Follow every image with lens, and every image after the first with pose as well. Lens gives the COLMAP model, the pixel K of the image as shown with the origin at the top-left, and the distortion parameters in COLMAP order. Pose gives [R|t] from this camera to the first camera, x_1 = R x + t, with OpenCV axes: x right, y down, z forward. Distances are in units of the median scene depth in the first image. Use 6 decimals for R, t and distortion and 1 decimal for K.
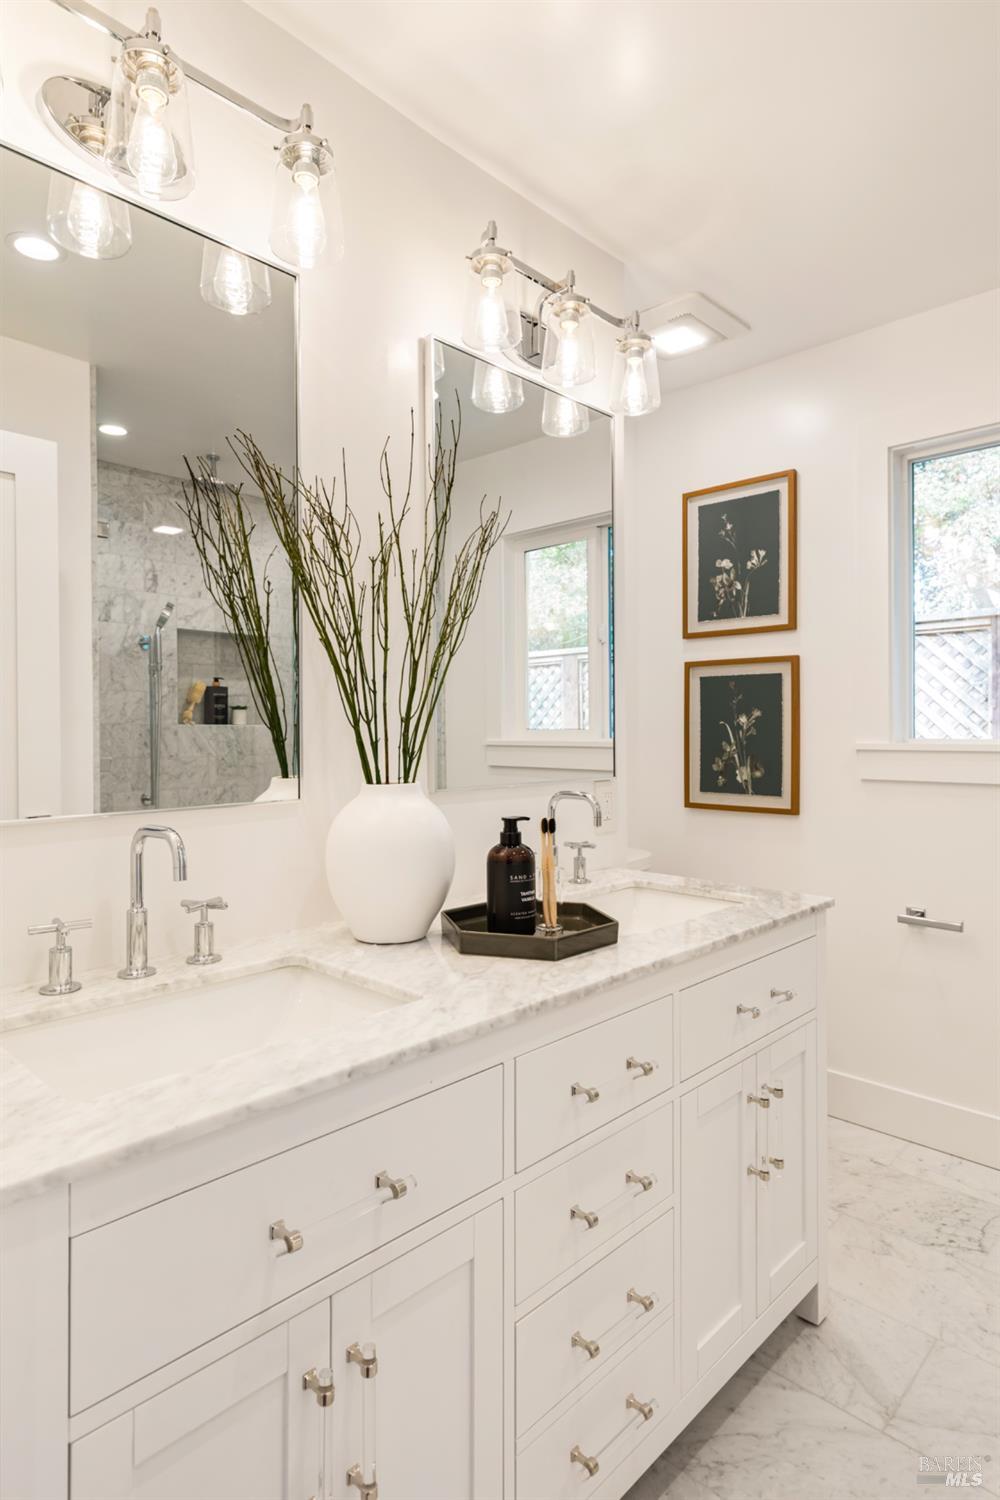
lens RADIAL K [[835.6, 0, 506.6], [0, 835.6, 731.1], [0, 0, 1]] dist [0.013805, -0.000893]
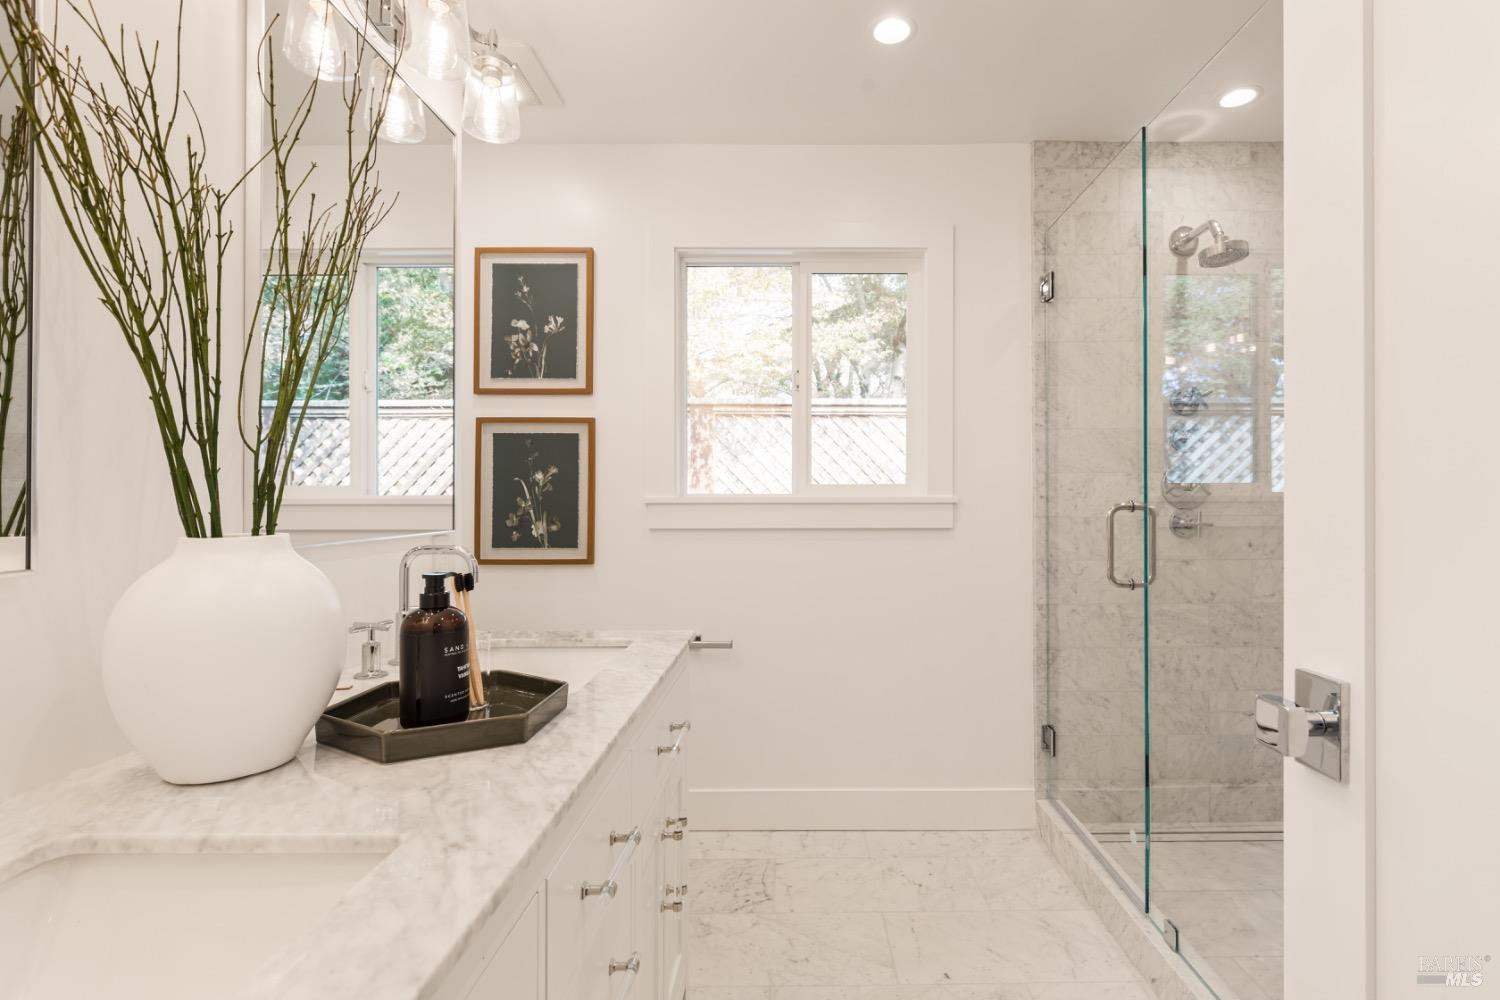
lens RADIAL K [[712.1, 0, 754.6], [0, 712.1, 494.3], [0, 0, 1]] dist [0.001146, 0.000180]
pose [[0.726370, 0.008971, 0.687245, -0.136885], [0.000681, 0.999905, -0.013773, 0.022050], [-0.687303, 0.010472, 0.726295, 0.178271]]
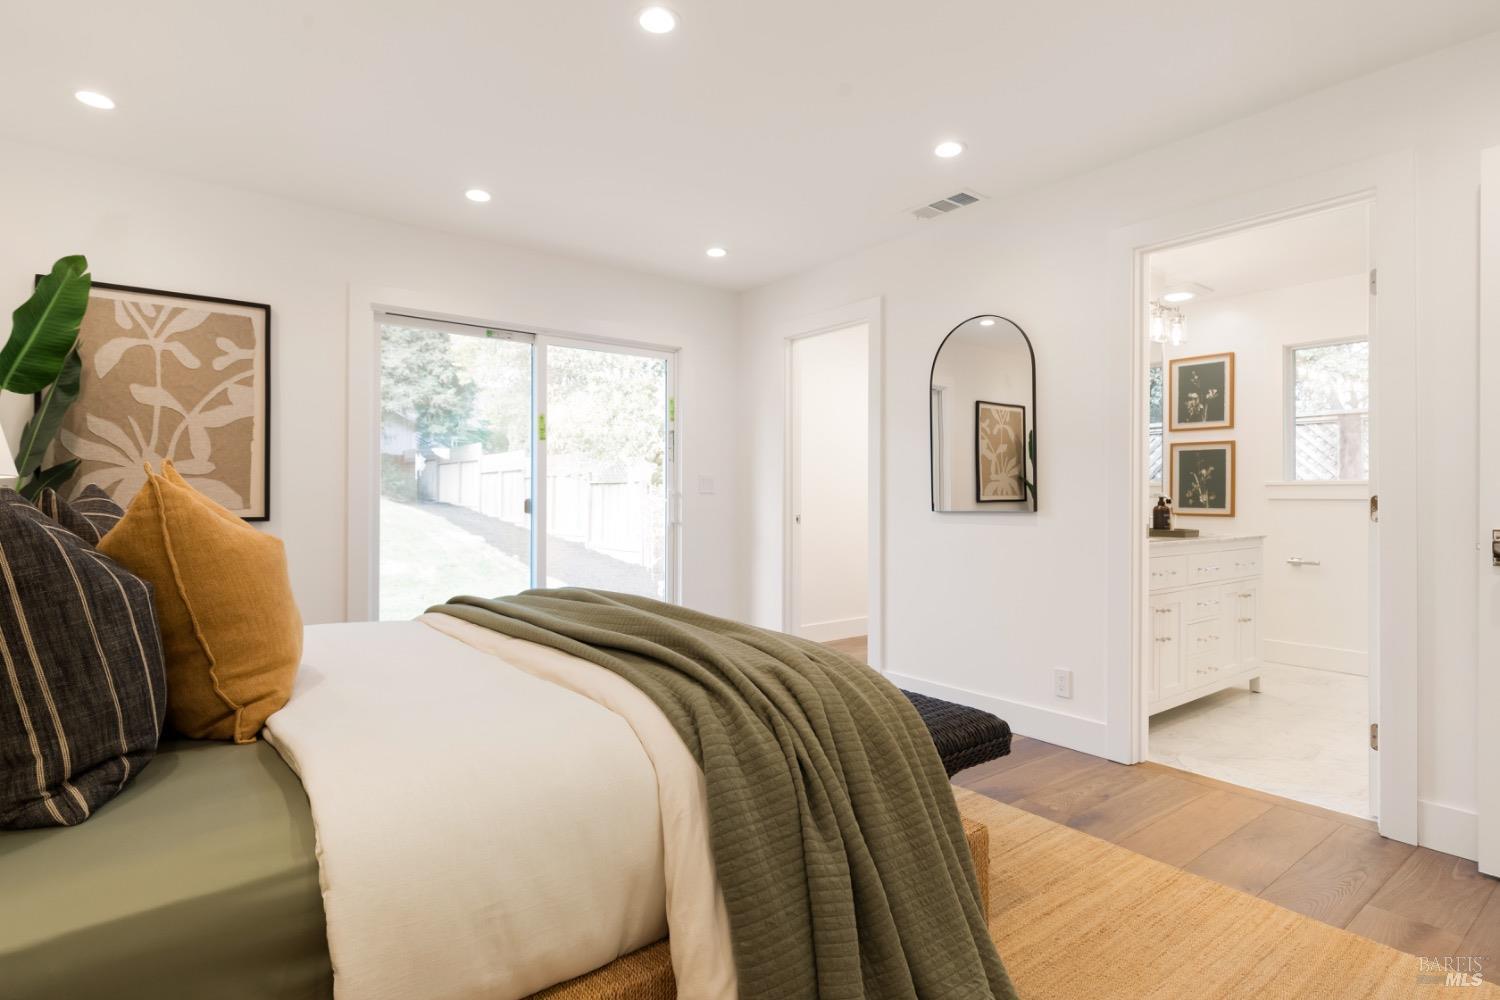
lens RADIAL K [[772.1, 0, 752.5], [0, 772.1, 488.1], [0, 0, 1]] dist [-0.001059, 0.001550]
pose [[0.989863, 0.006584, -0.141870, -0.564477], [-0.007819, 0.999936, -0.008148, 0.053011], [0.141807, 0.009175, 0.989852, -1.069148]]
